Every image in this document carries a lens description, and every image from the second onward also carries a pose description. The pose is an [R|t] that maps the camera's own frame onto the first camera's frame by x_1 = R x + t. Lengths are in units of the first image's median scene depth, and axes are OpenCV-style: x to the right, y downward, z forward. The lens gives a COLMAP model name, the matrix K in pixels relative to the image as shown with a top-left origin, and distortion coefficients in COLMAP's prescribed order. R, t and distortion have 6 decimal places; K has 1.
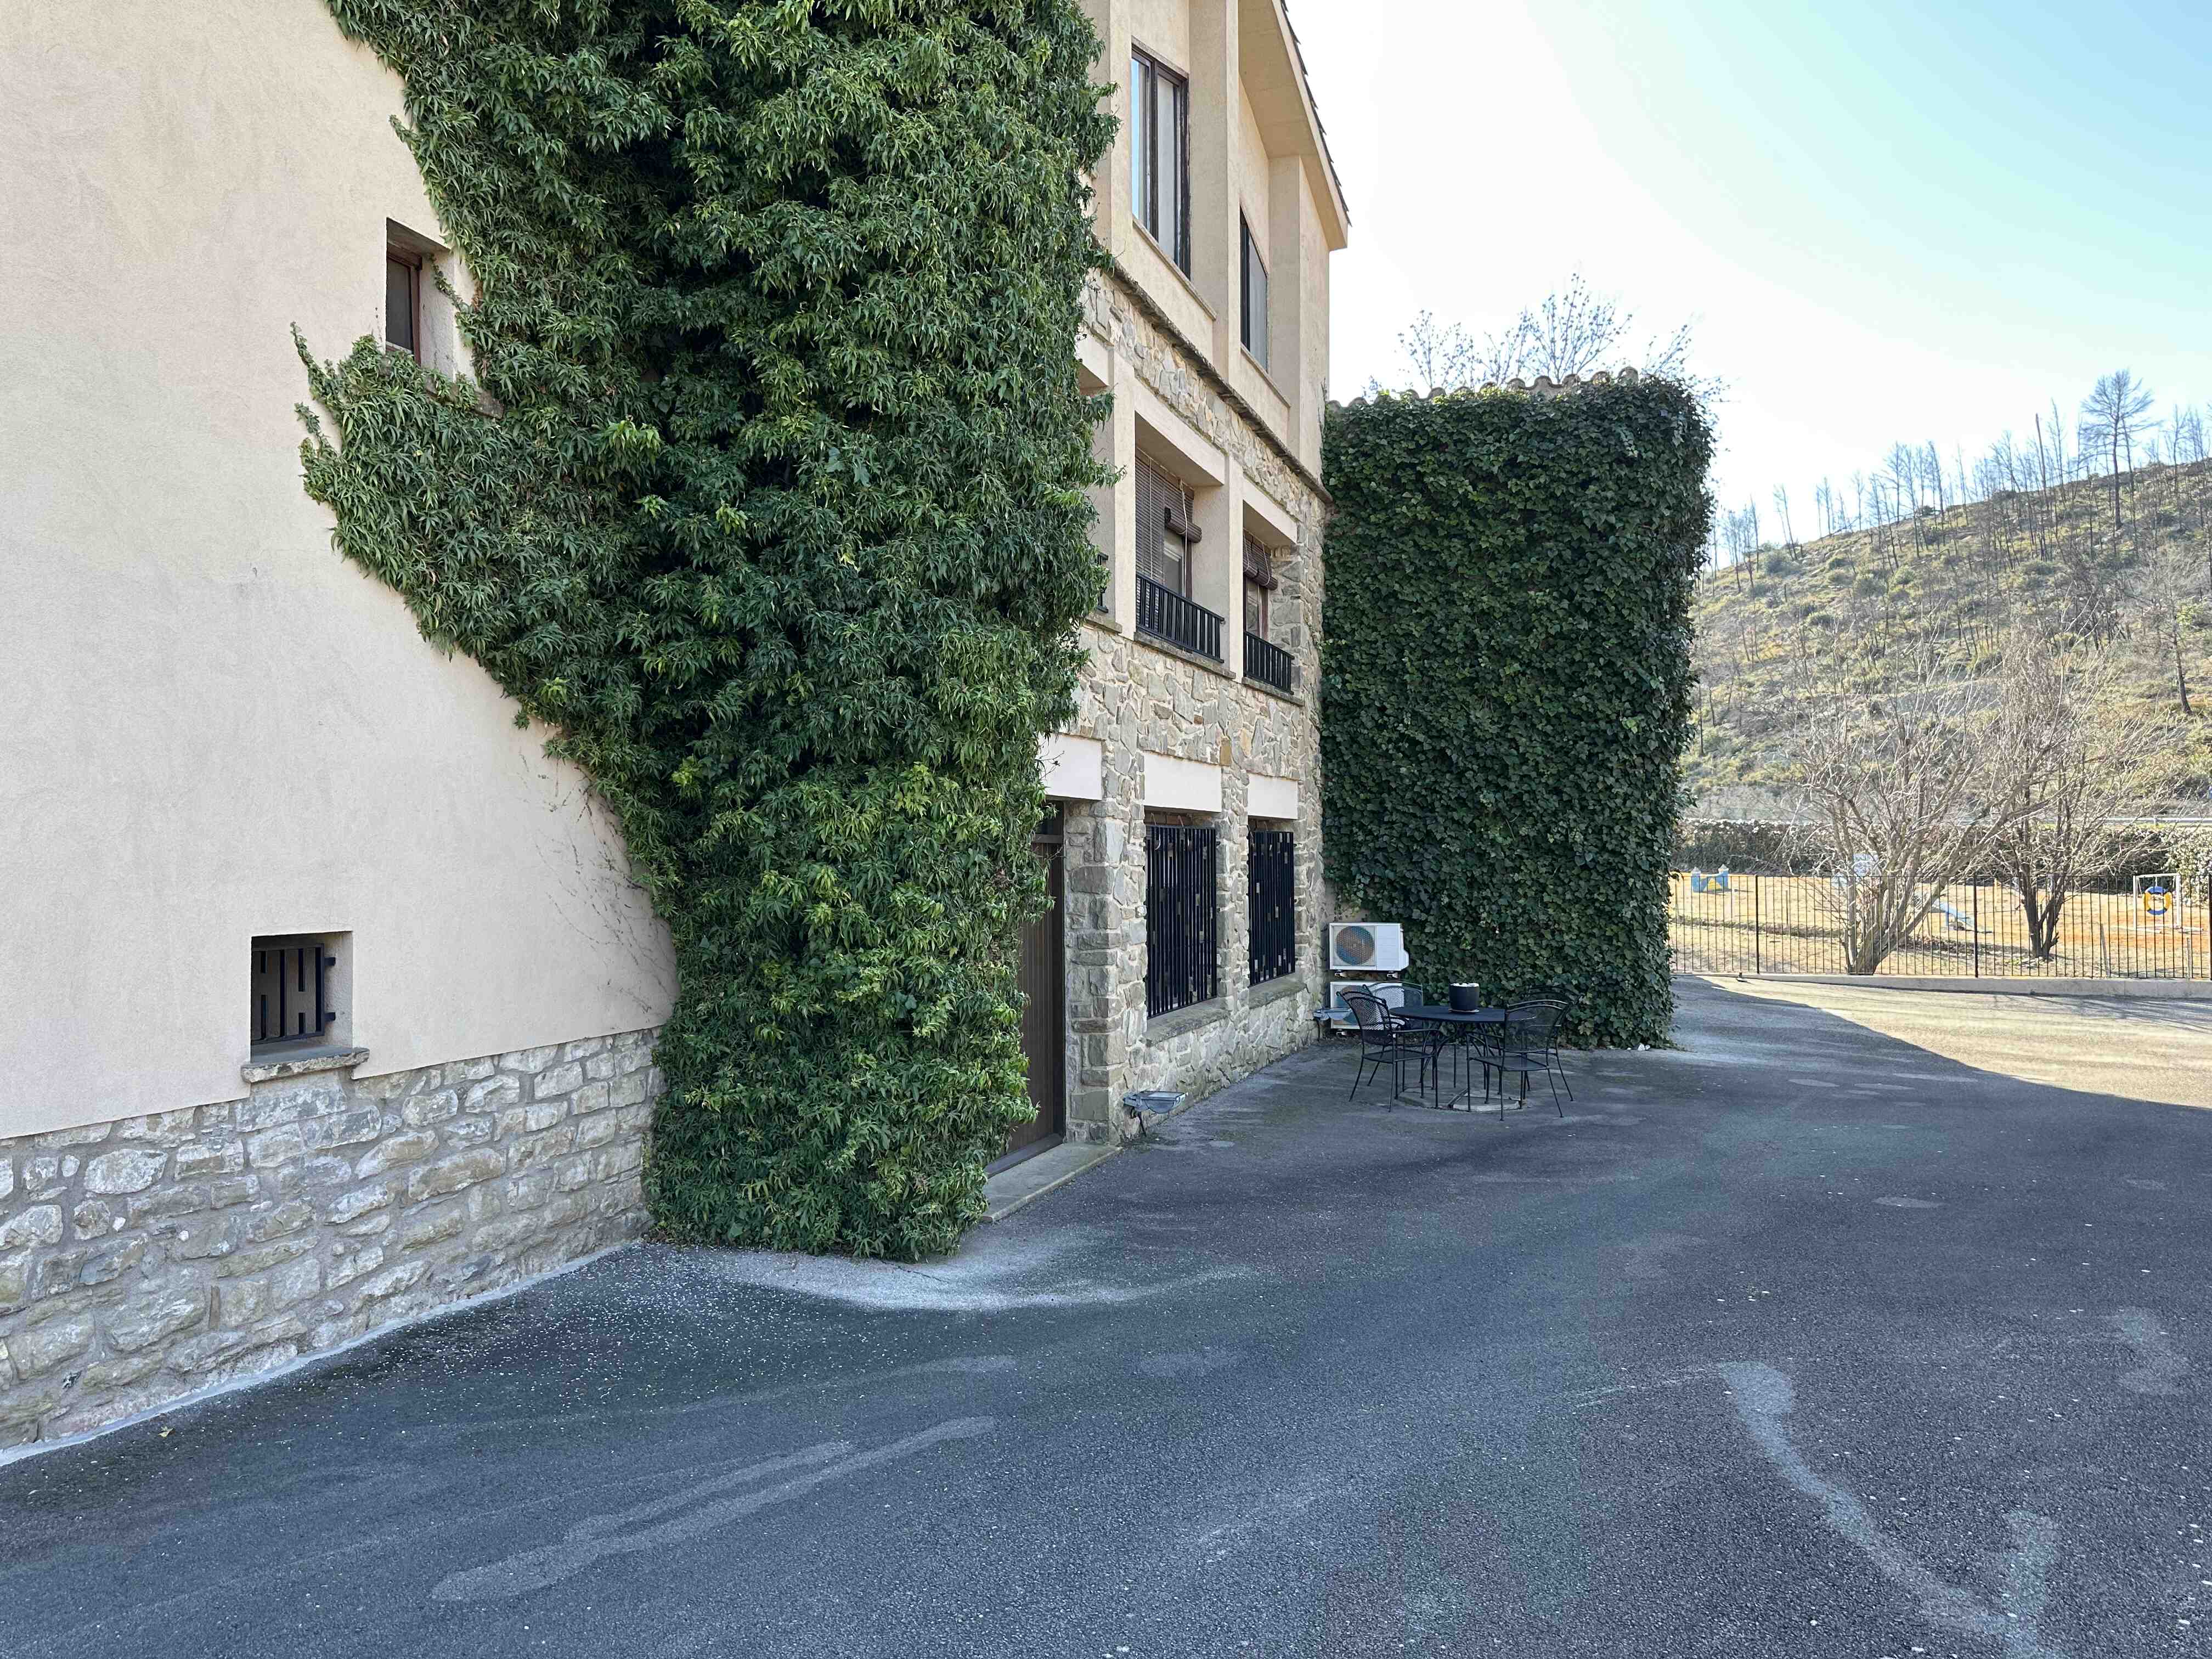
lens RADIAL K [[1530.2, 0, 1142.4], [0, 1530.2, 831.7], [0, 0, 1]] dist [0.095170, -0.135739]
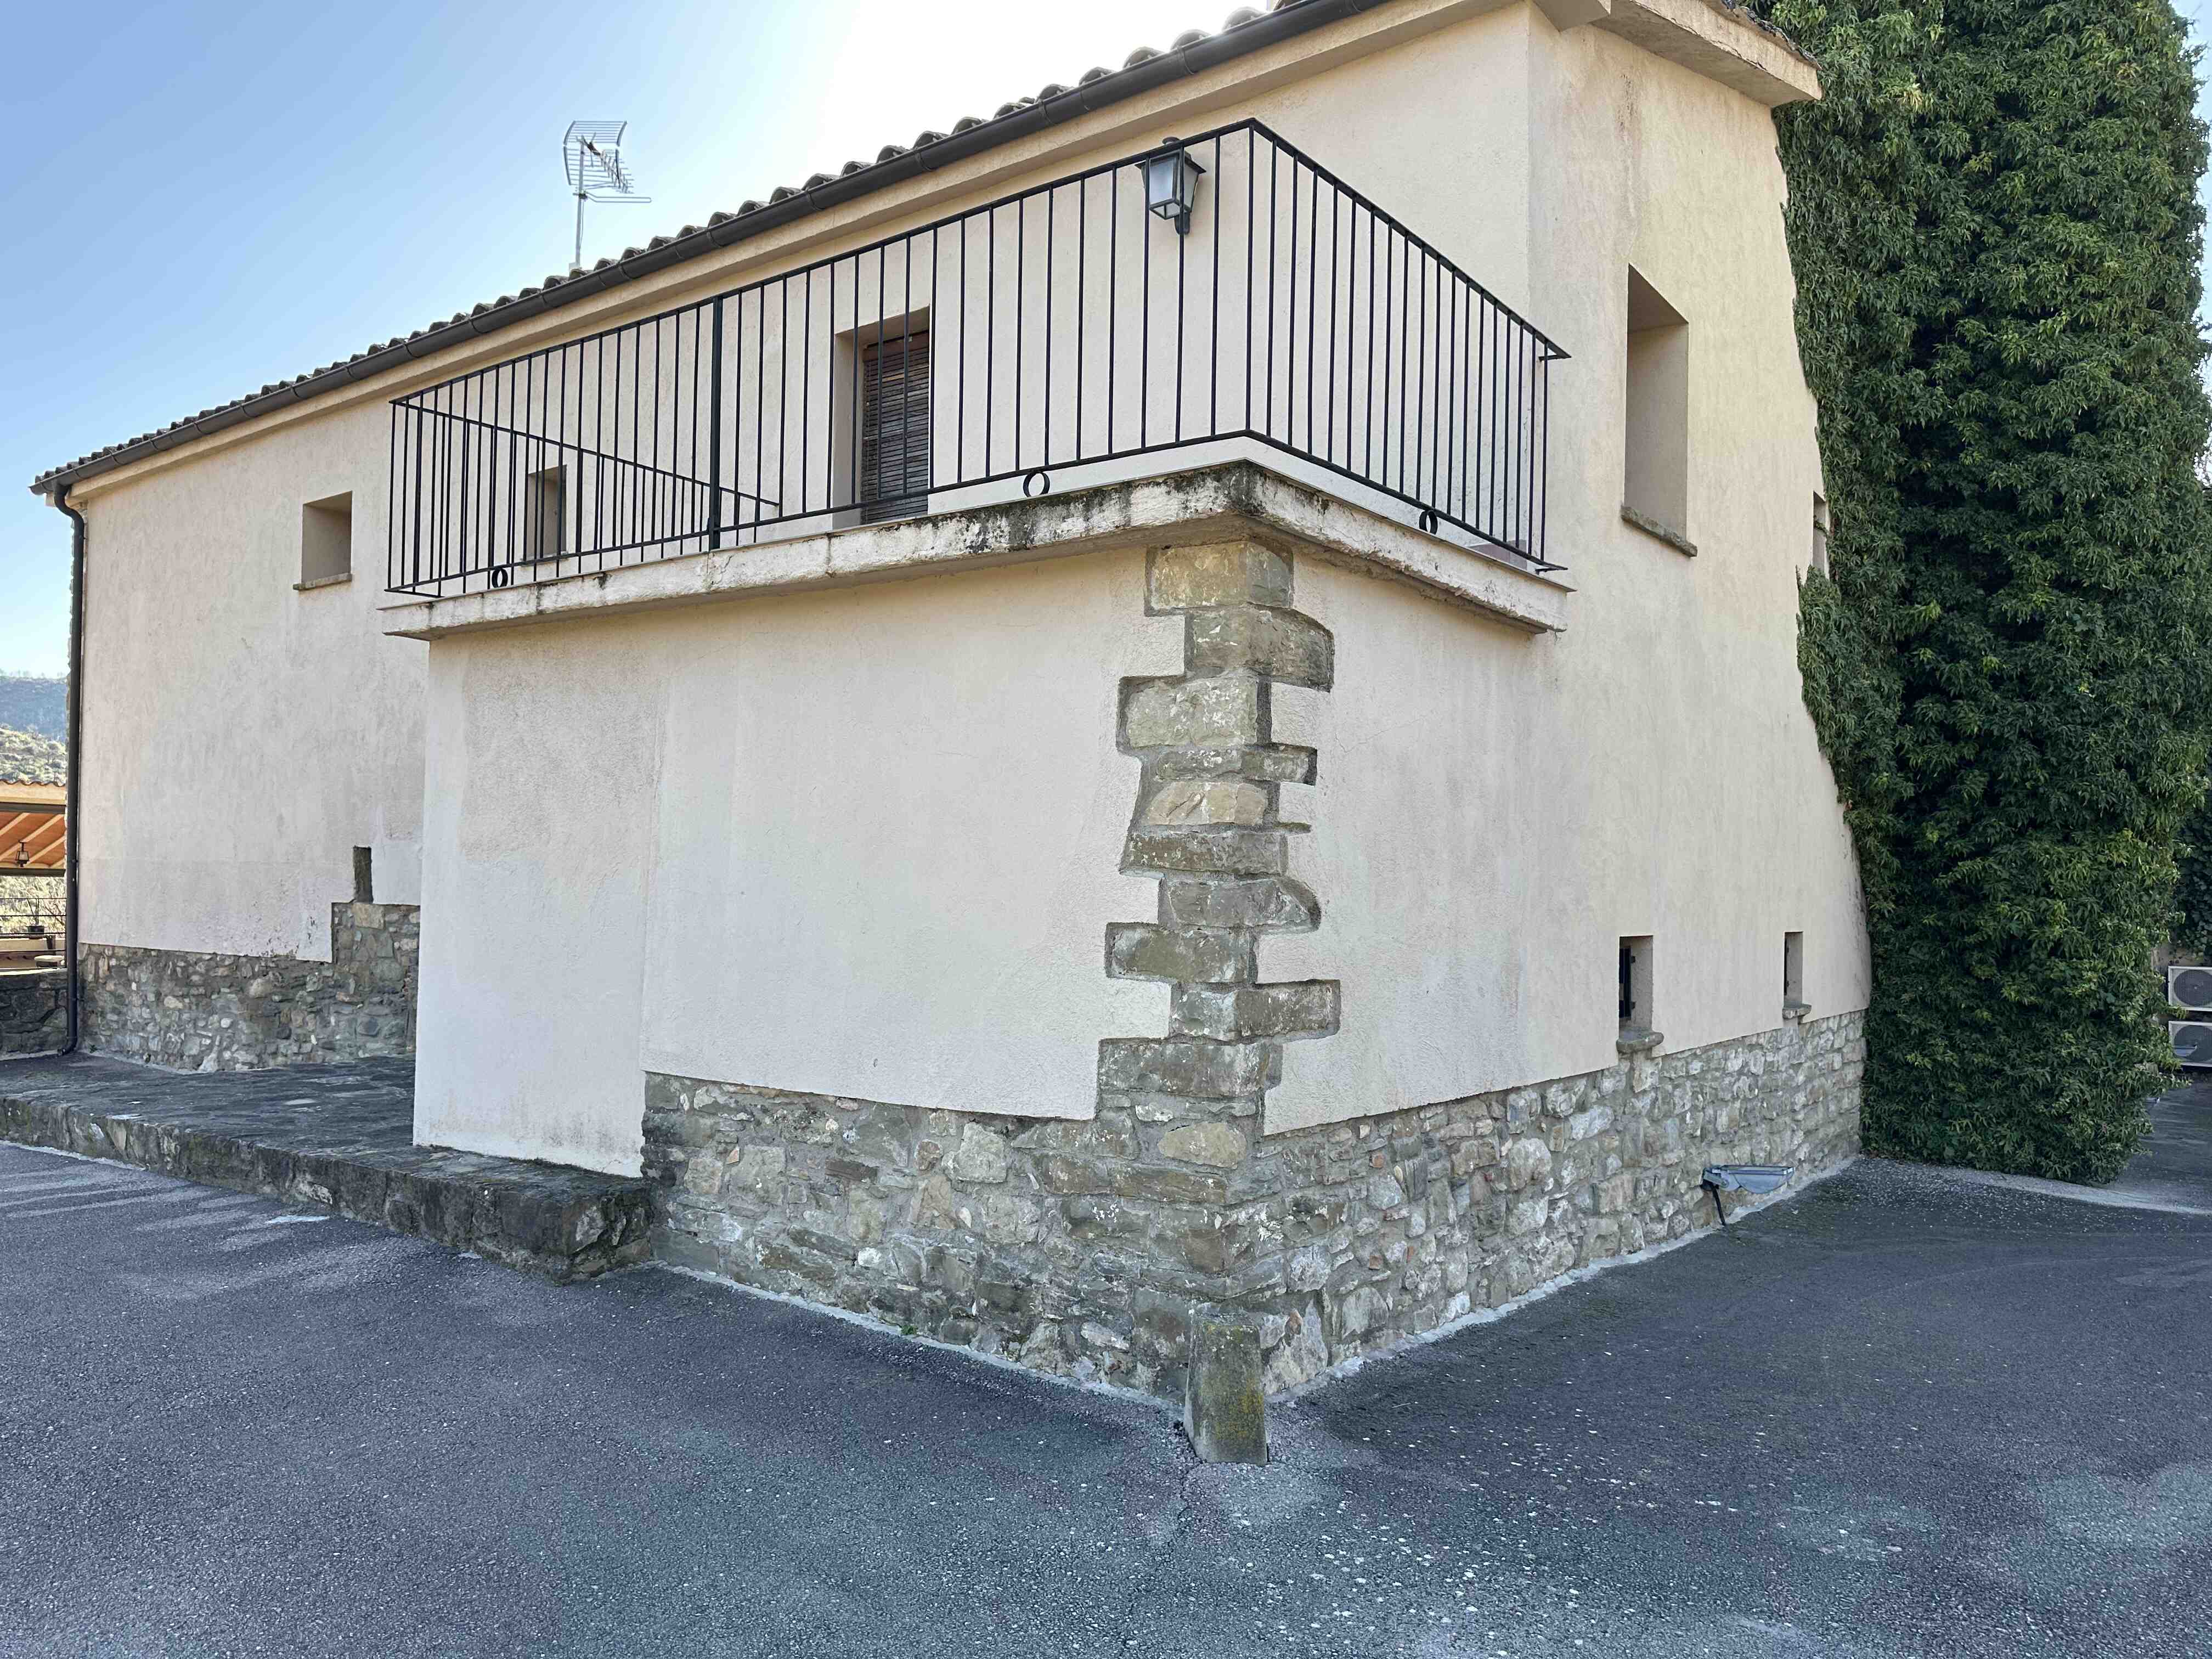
lens RADIAL K [[1547.2, 0, 1107.2], [0, 1547.2, 820.4], [0, 0, 1]] dist [-0.006496, -0.001013]
pose [[0.951831, 0.011850, -0.306394, -0.604588], [-0.021908, 0.999327, -0.029409, 0.009761], [0.305840, 0.034705, 0.951450, -0.647757]]
